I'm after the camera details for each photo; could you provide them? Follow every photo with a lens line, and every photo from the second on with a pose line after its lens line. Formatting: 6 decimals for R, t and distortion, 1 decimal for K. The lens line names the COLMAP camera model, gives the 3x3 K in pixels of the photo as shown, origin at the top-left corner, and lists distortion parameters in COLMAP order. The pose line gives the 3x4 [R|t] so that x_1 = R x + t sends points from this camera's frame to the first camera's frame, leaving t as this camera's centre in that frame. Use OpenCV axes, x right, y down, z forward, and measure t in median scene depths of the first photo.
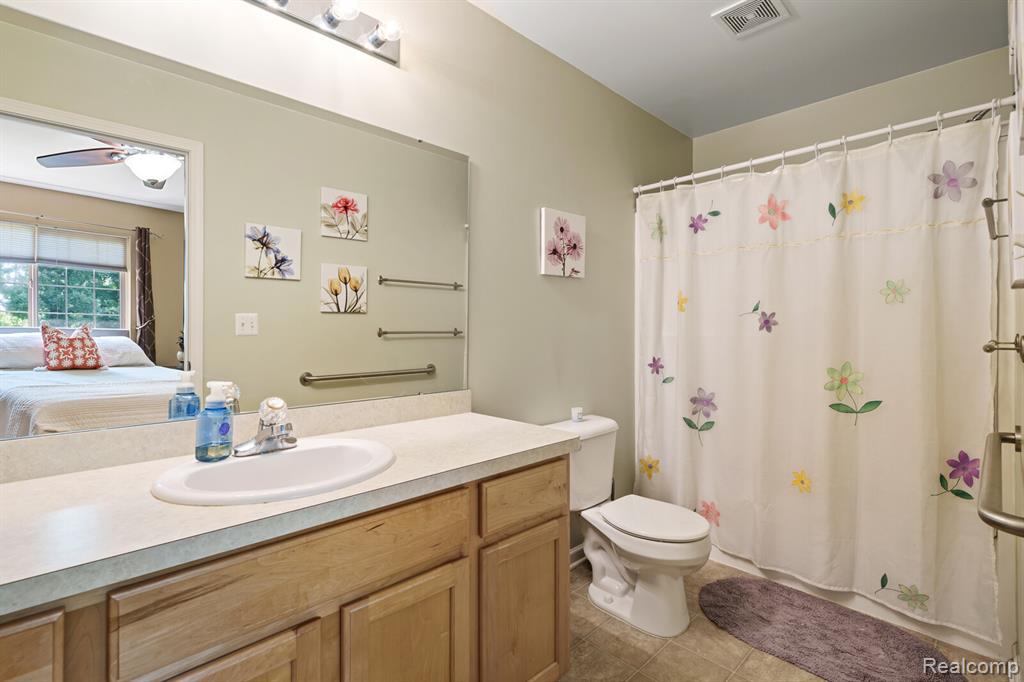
lens RADIAL K [[471.7, 0, 512.0], [0, 471.7, 341.0], [0, 0, 1]] dist [-0.001945, -0.000526]
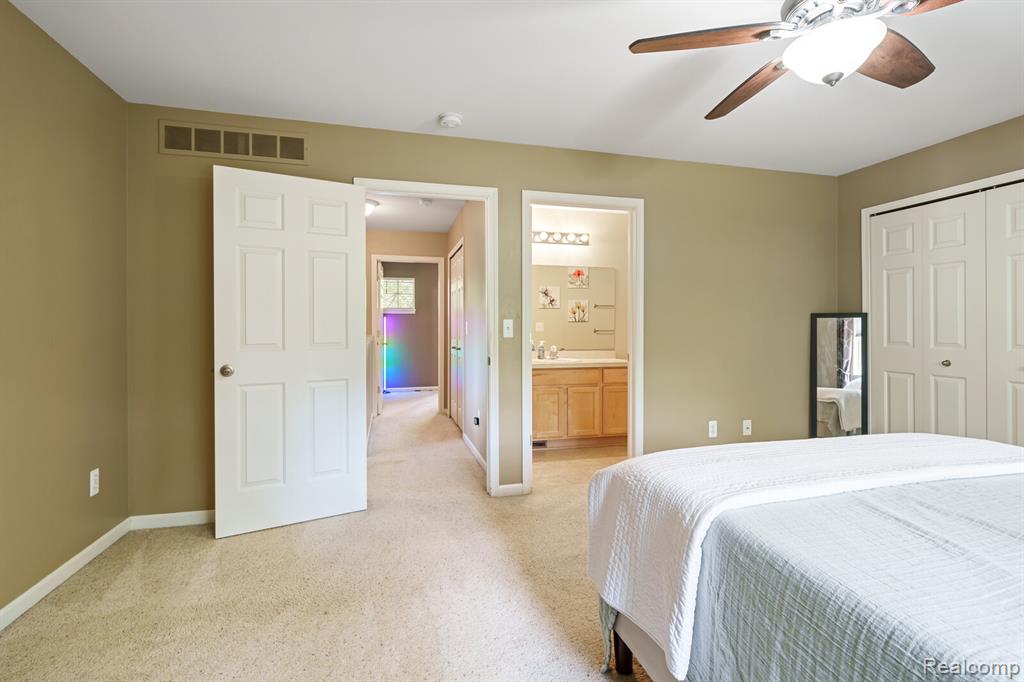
lens RADIAL K [[604.2, 0, 514.6], [0, 604.2, 326.3], [0, 0, 1]] dist [0.000150, -0.000146]
pose [[0.881736, -0.005162, -0.471715, 0.765595], [-0.011934, 0.999376, -0.033244, 0.061392], [0.471592, 0.034942, 0.881124, -1.738571]]
